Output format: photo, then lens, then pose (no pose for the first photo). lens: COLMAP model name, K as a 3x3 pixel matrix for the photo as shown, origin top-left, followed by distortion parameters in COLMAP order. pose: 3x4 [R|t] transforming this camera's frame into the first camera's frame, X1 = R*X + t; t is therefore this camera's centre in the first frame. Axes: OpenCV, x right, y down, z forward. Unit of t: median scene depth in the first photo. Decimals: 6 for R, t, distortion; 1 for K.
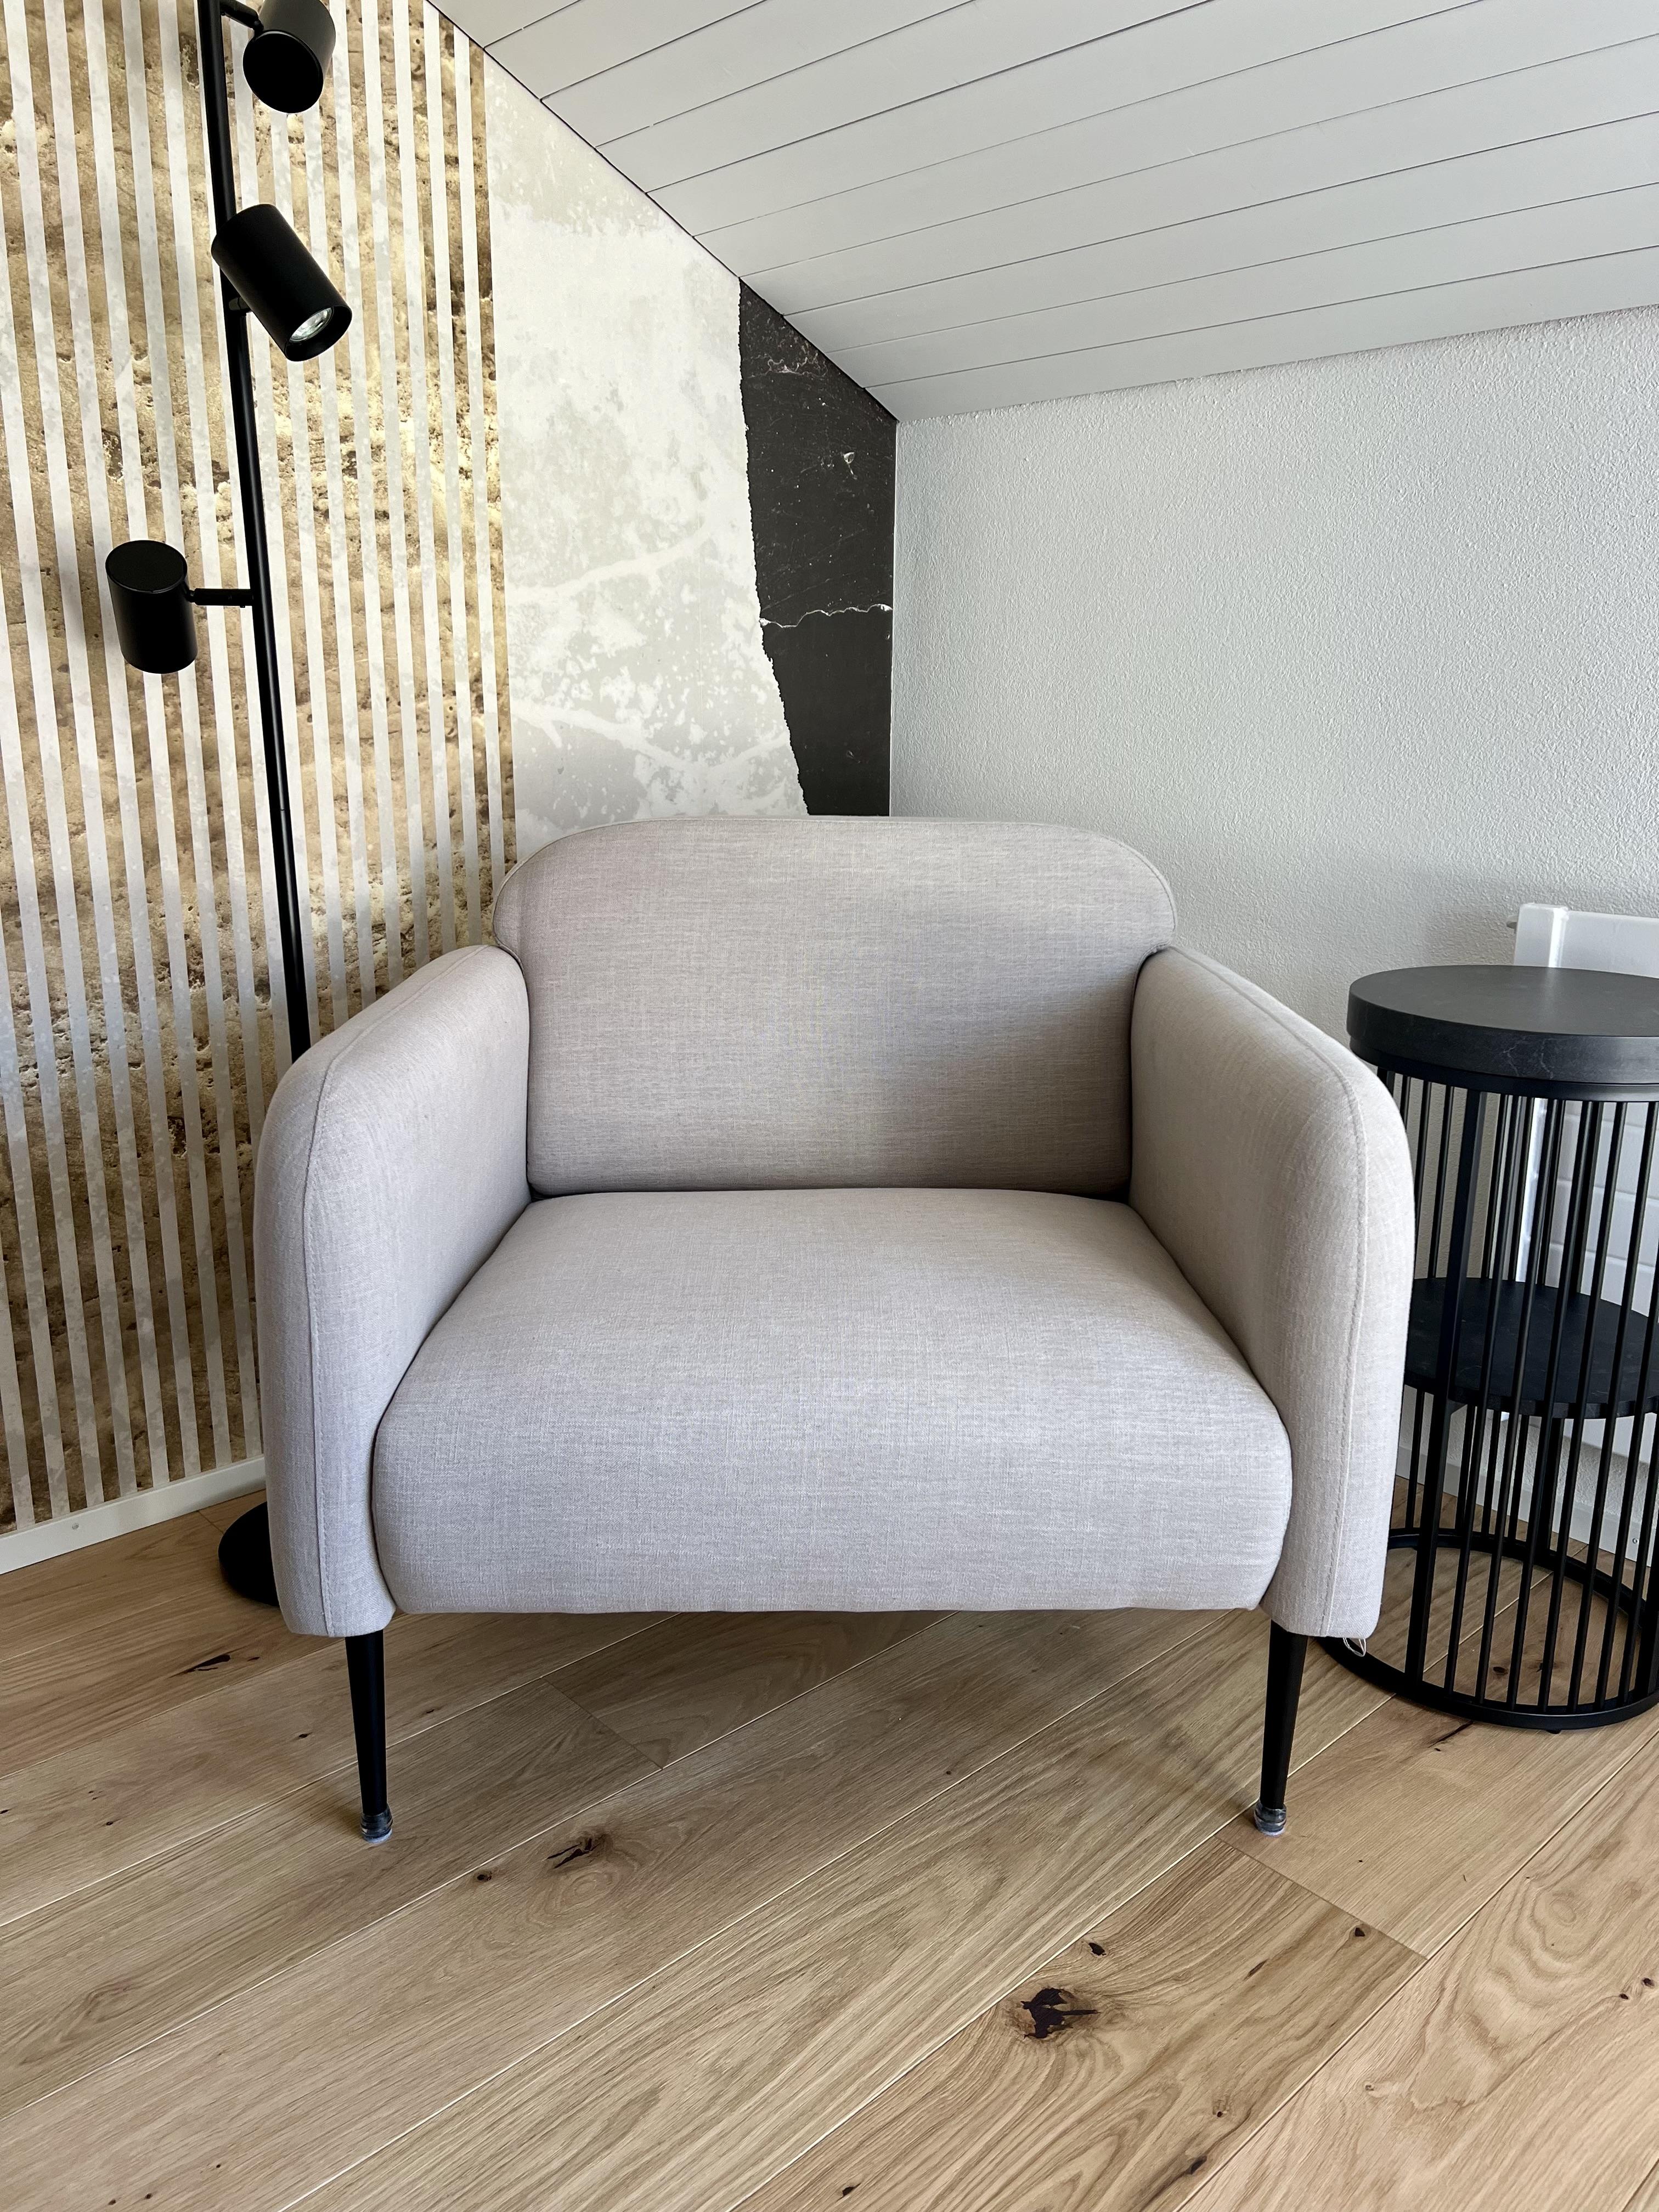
lens RADIAL K [[1671.8, 0, 842.0], [0, 1671.8, 1117.1], [0, 0, 1]] dist [0.030574, -0.033625]
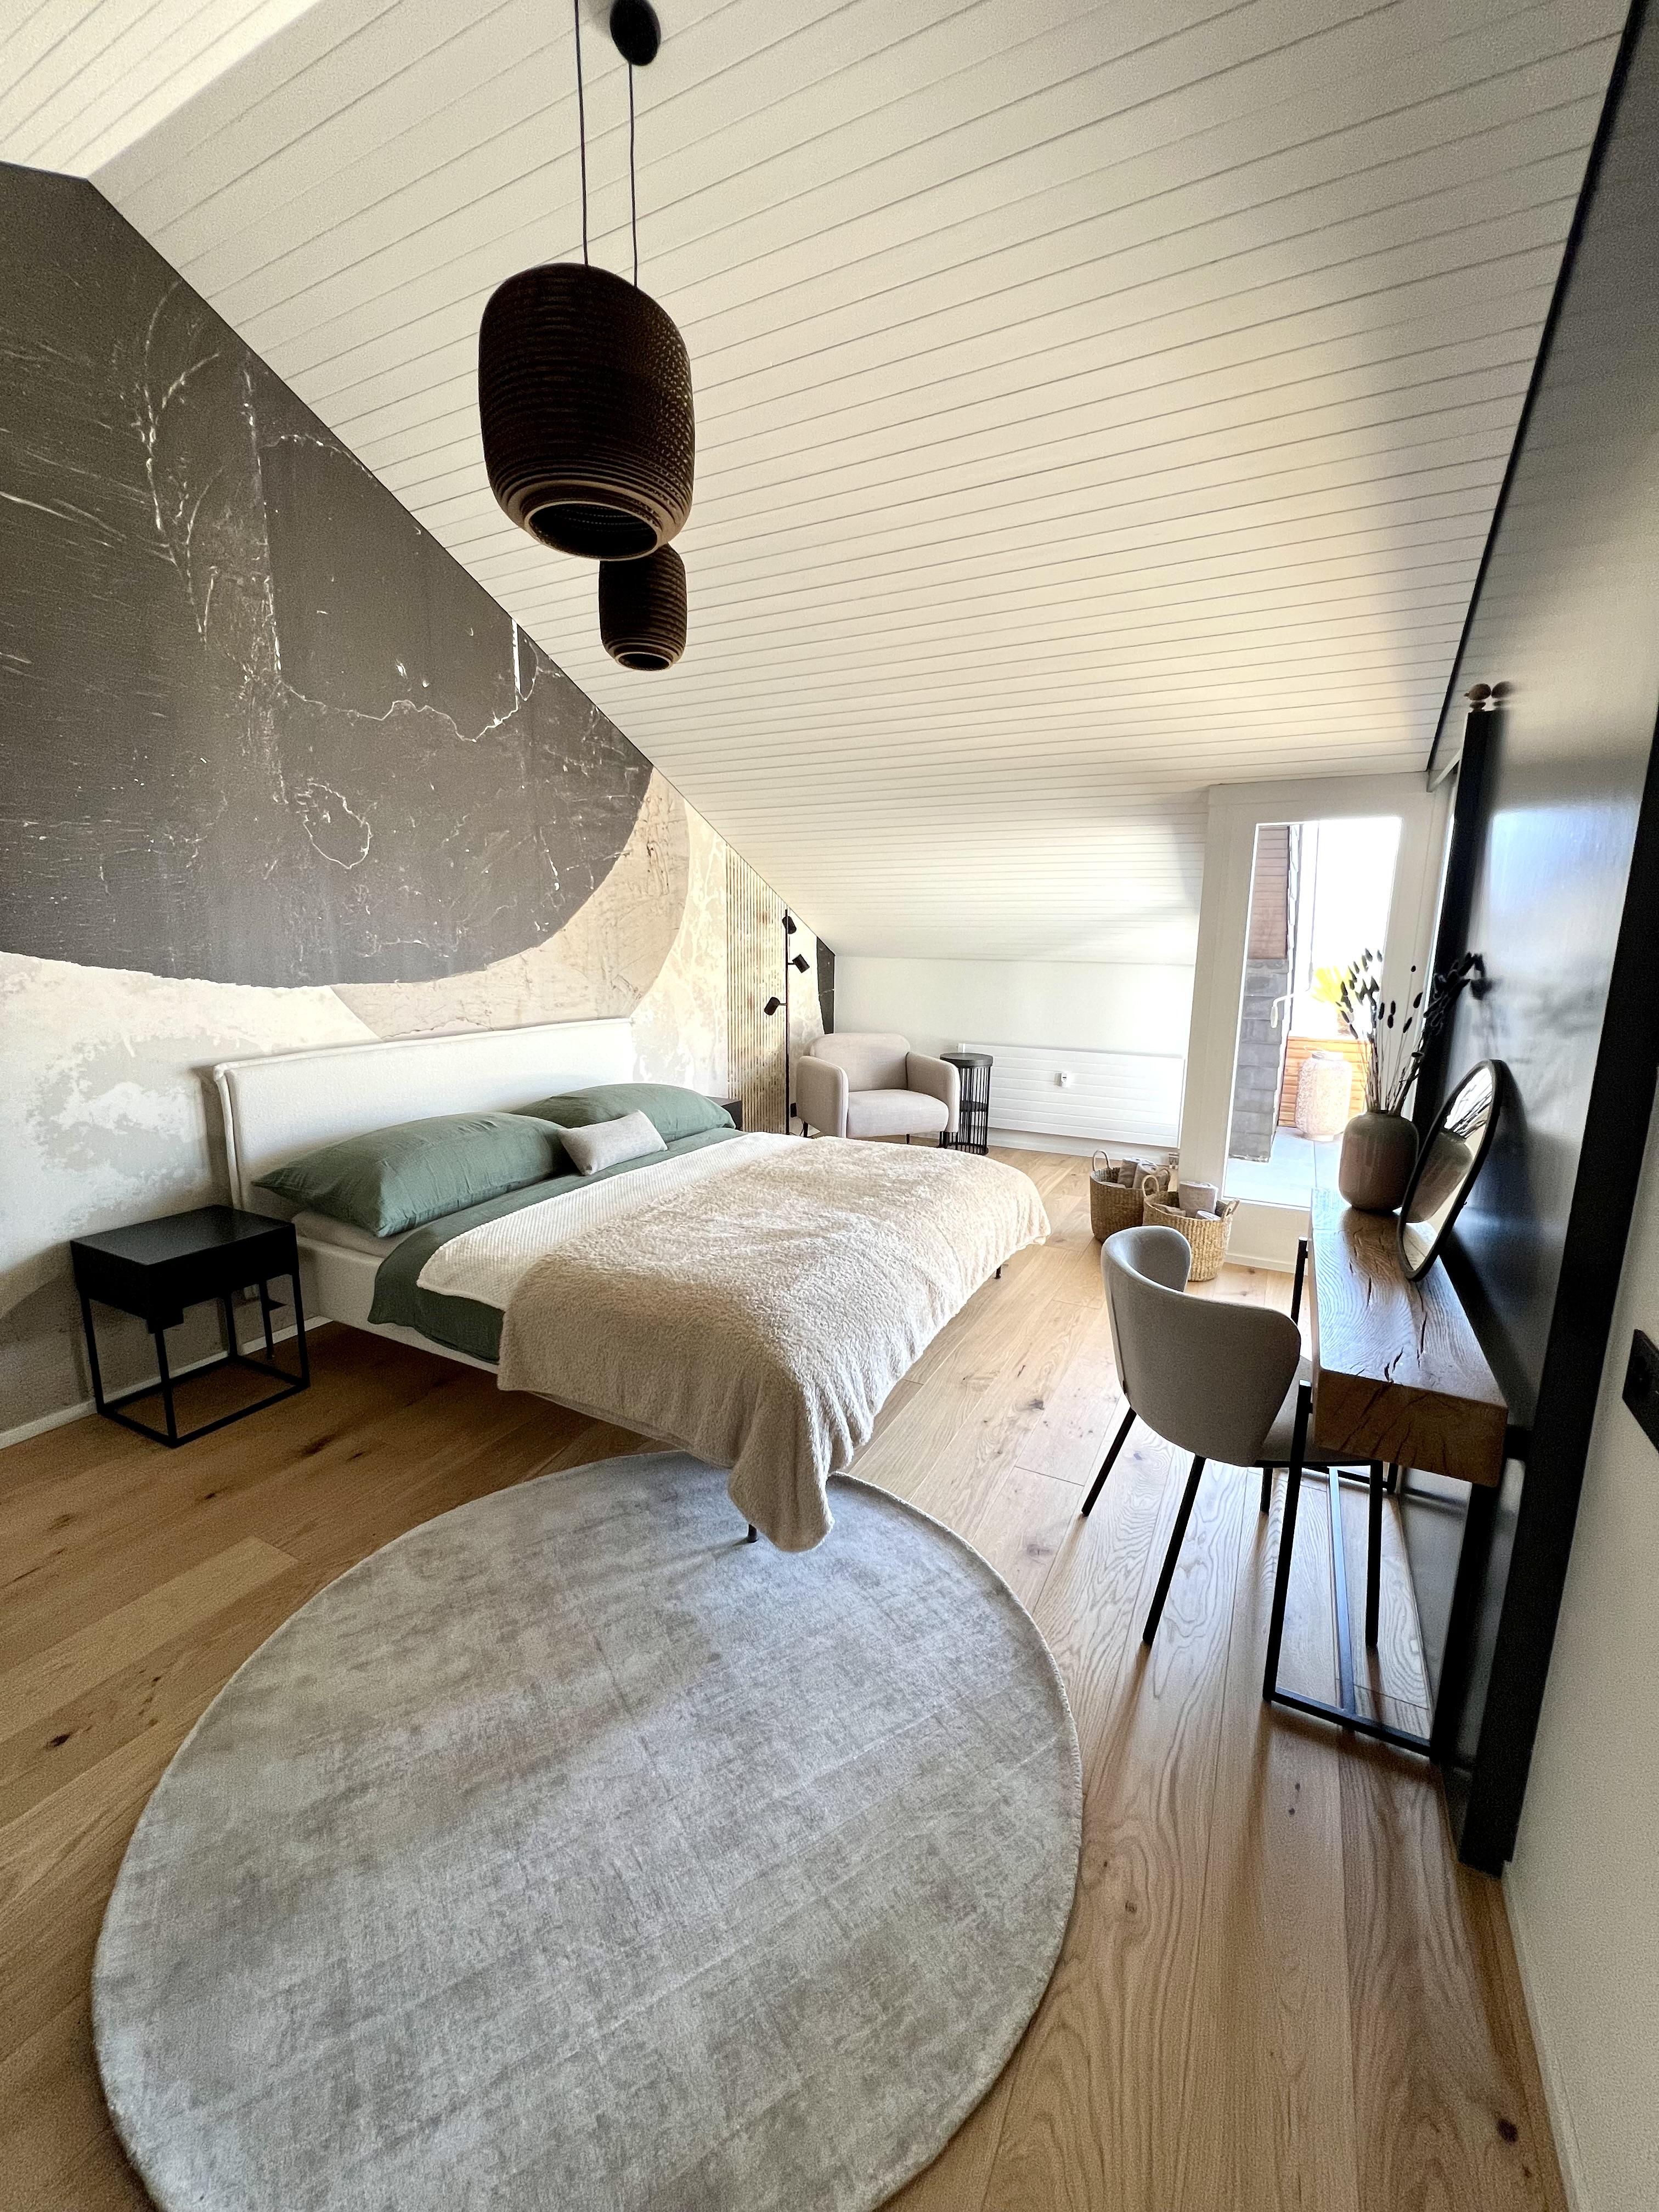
lens RADIAL K [[887.1, 0, 829.7], [0, 887.1, 1108.0], [0, 0, 1]] dist [-0.002280, 0.000633]
pose [[0.941195, -0.061406, 0.332236, -1.196259], [0.080211, 0.995843, -0.043173, 0.229200], [-0.328204, 0.067283, 0.942208, -2.024790]]
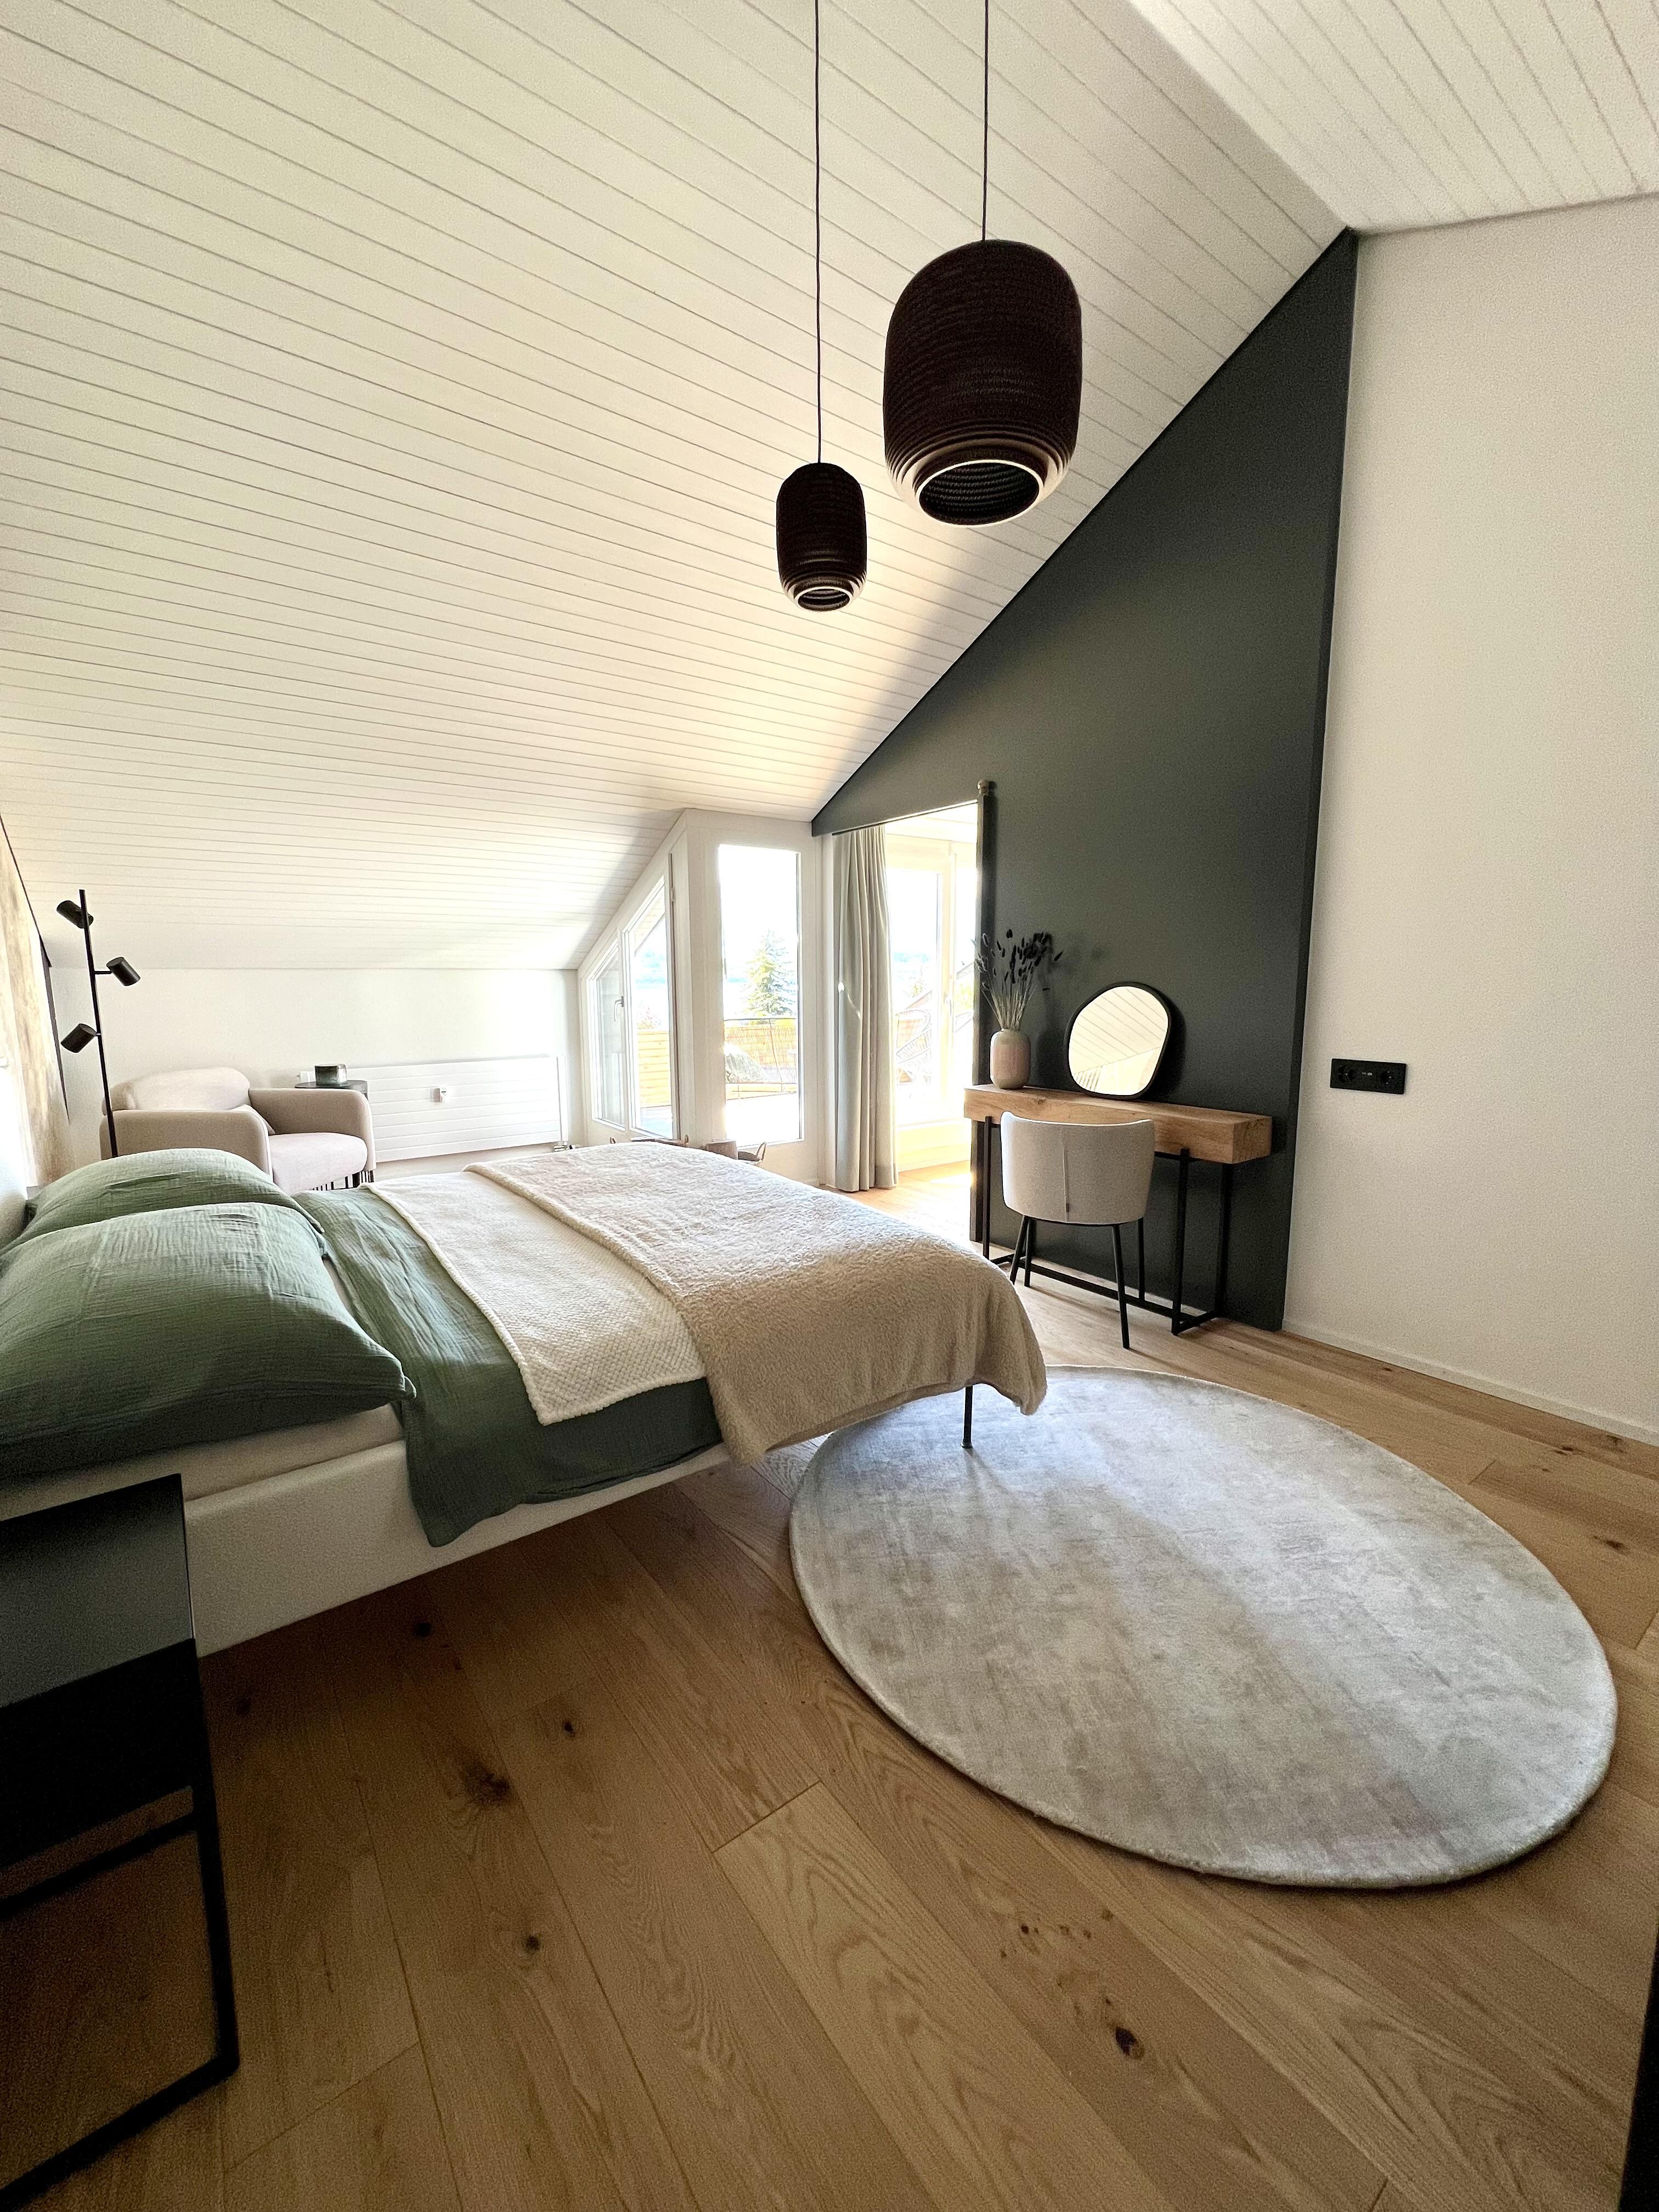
lens RADIAL K [[887.1, 0, 826.2], [0, 887.1, 1114.5], [0, 0, 1]] dist [-0.002280, 0.000633]
pose [[0.099079, -0.161213, 0.981934, -2.139893], [0.251797, 0.958736, 0.131997, 0.055636], [-0.962695, 0.234170, 0.135583, -0.946018]]
